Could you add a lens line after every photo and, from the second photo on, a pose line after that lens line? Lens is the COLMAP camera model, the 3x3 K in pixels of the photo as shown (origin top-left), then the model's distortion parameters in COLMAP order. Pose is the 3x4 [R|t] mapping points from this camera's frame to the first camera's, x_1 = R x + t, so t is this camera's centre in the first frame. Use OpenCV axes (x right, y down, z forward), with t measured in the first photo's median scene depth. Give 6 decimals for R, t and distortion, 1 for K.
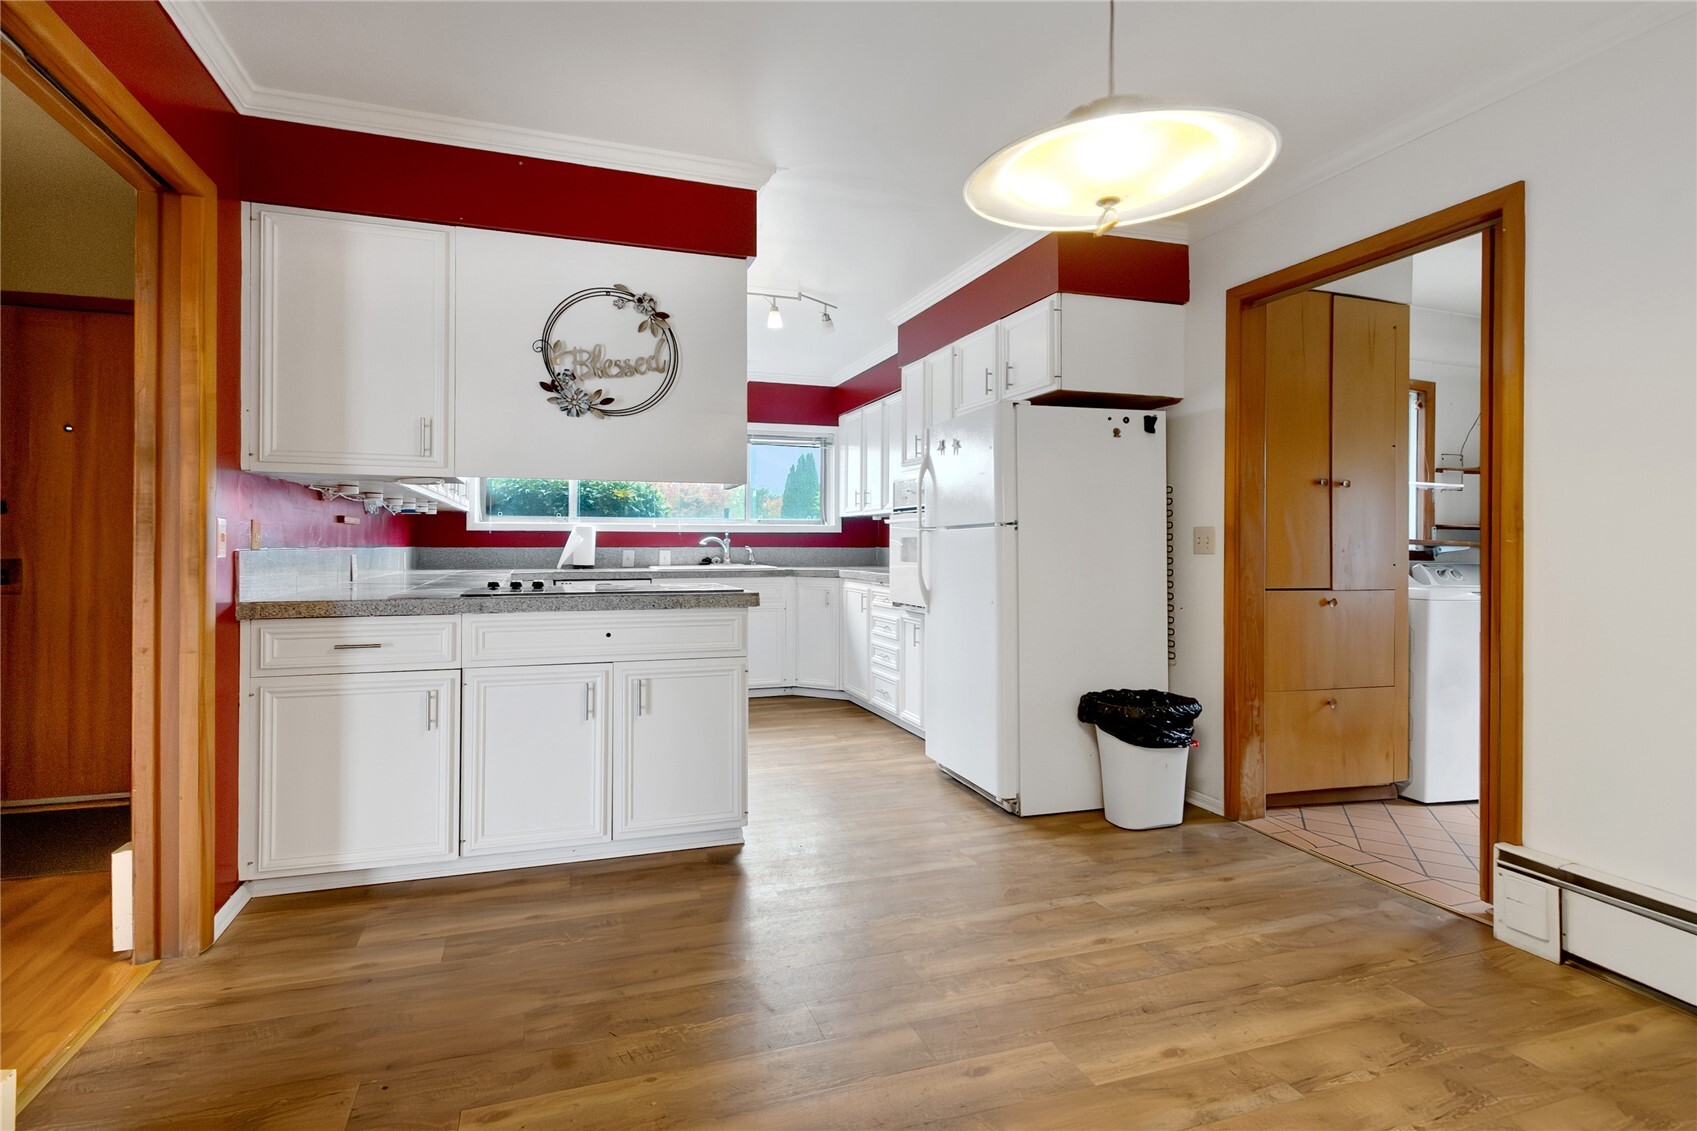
lens RADIAL K [[801.6, 0, 817.9], [0, 801.6, 544.7], [0, 0, 1]] dist [-0.002516, 0.000143]
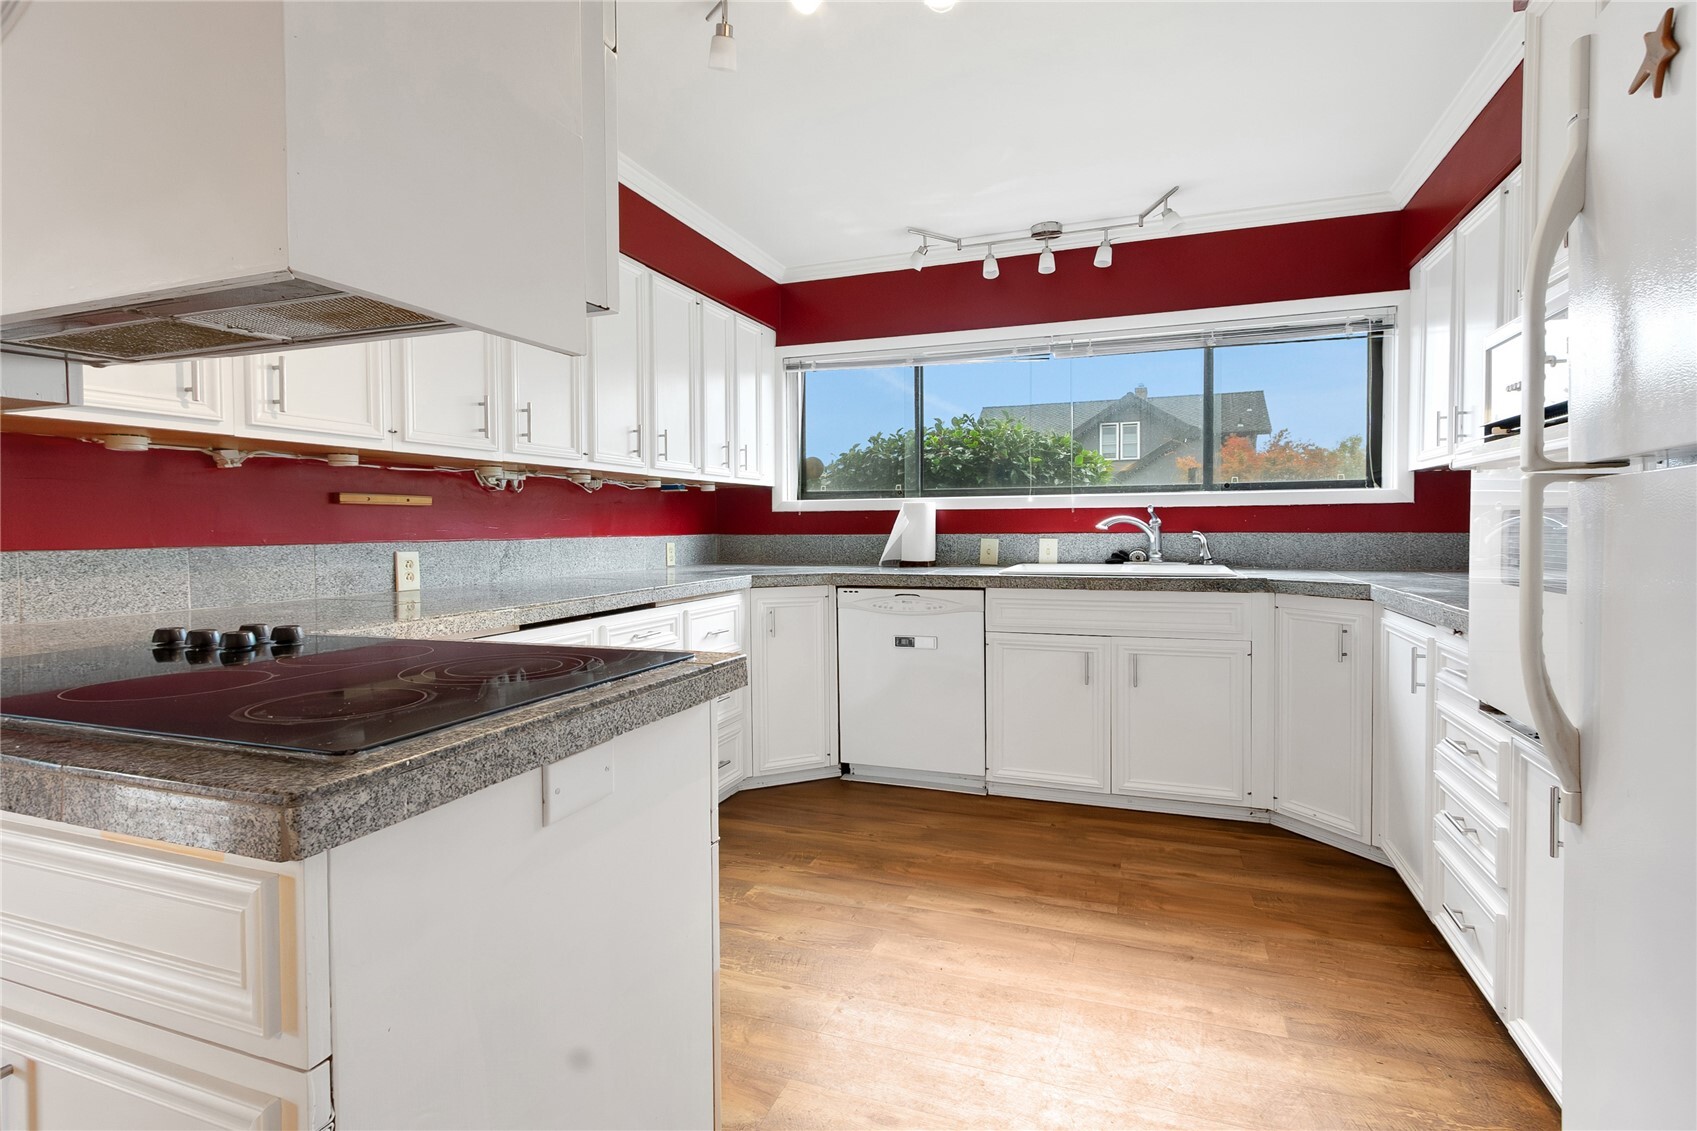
lens RADIAL K [[801.6, 0, 817.9], [0, 801.6, 544.7], [0, 0, 1]] dist [-0.002516, 0.000143]
pose [[0.763474, 0.008194, -0.645787, 0.074760], [0.007272, 0.999747, 0.021283, -0.002764], [0.645798, -0.020945, 0.763221, 0.424548]]
